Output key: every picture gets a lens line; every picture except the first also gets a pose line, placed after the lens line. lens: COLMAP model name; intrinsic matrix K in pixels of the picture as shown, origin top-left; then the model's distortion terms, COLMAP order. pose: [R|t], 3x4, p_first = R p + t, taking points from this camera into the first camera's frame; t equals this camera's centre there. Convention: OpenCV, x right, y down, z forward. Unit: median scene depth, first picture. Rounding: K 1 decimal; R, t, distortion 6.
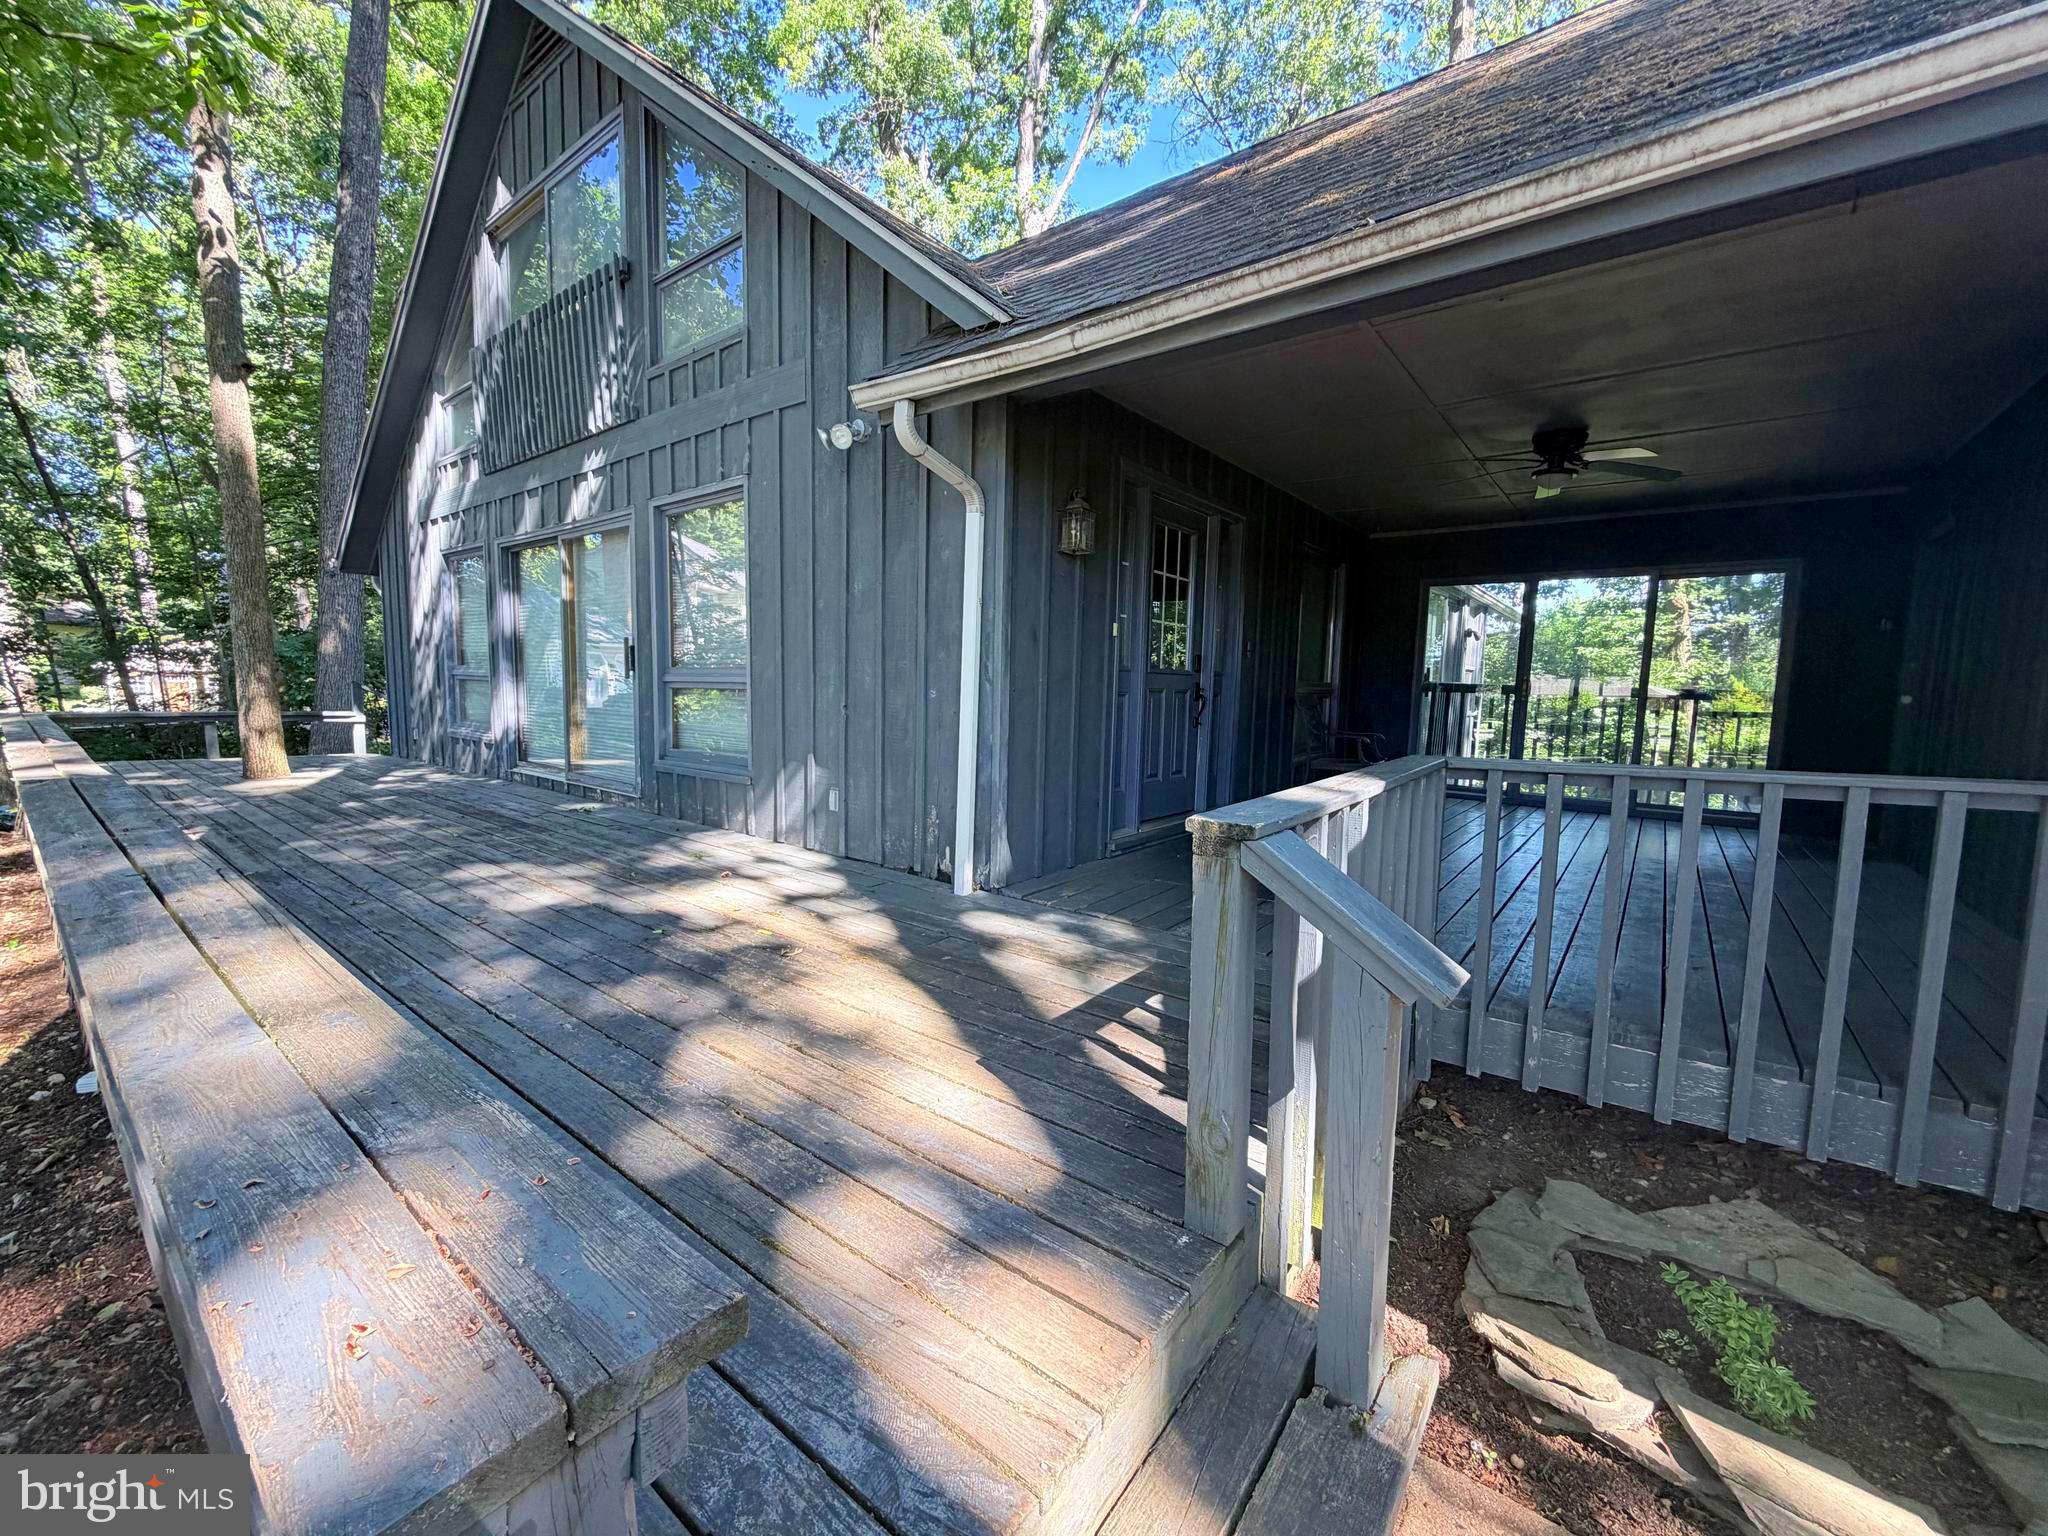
lens RADIAL K [[817.5, 0, 1016.1], [0, 817.5, 769.6], [0, 0, 1]] dist [0.000446, -0.000225]
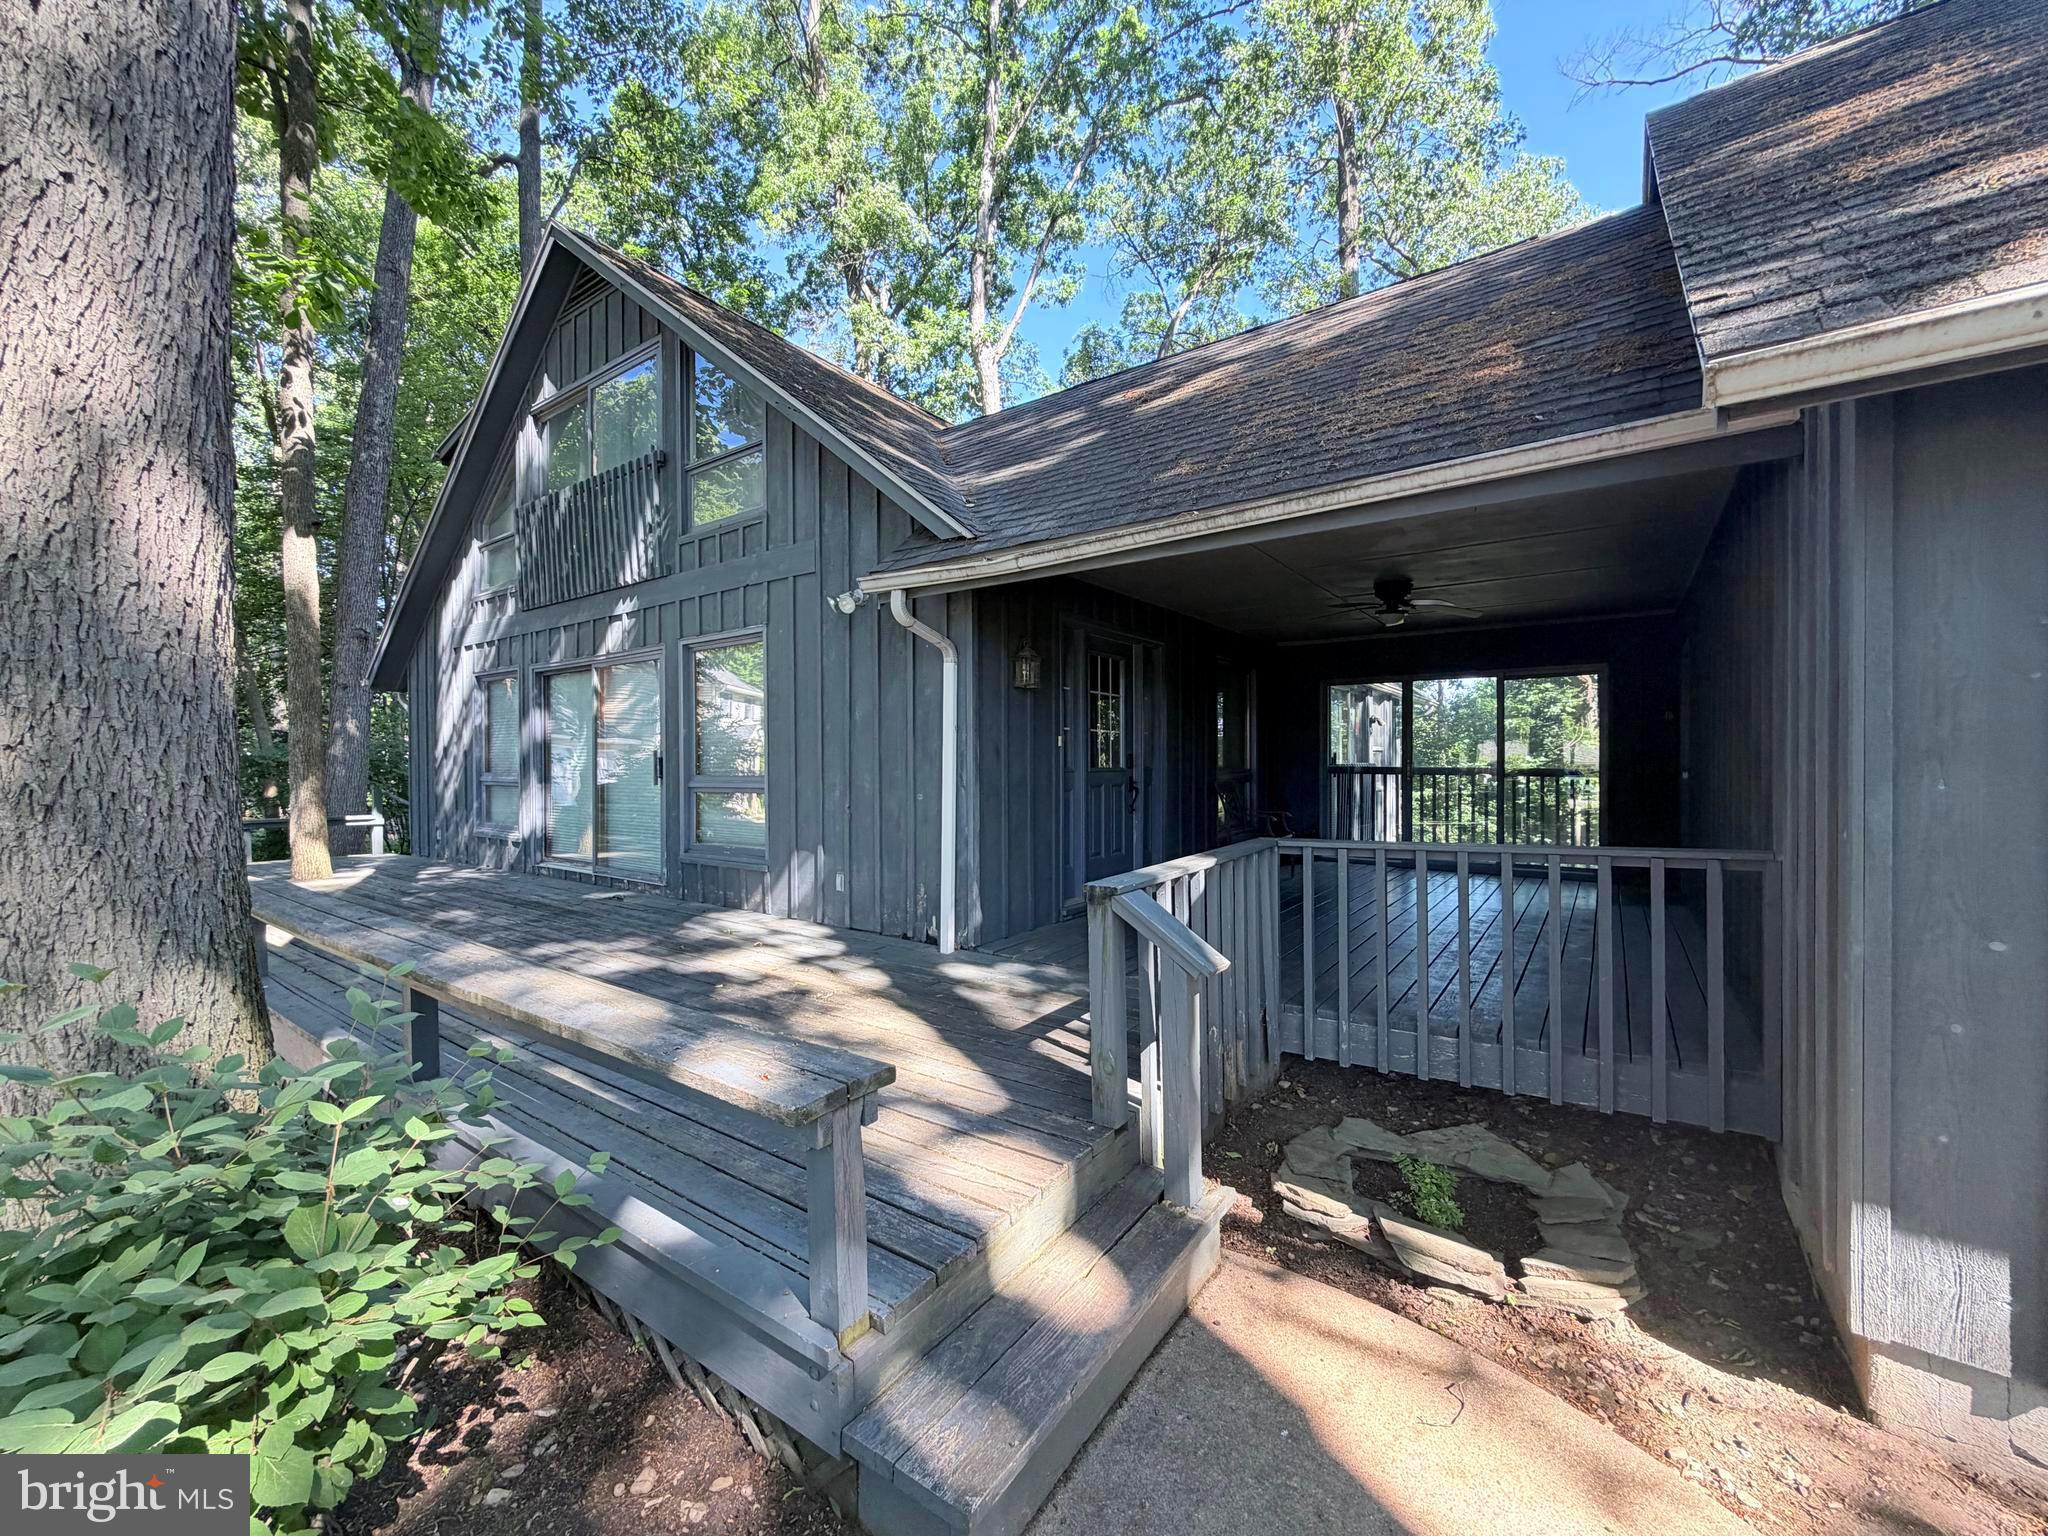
lens RADIAL K [[817.5, 0, 1016.1], [0, 817.5, 769.6], [0, 0, 1]] dist [0.000446, -0.000225]
pose [[0.998744, -0.026334, 0.042637, -0.002631], [0.030190, 0.995257, -0.092481, -0.008298], [-0.039999, 0.093652, 0.994801, -0.217751]]
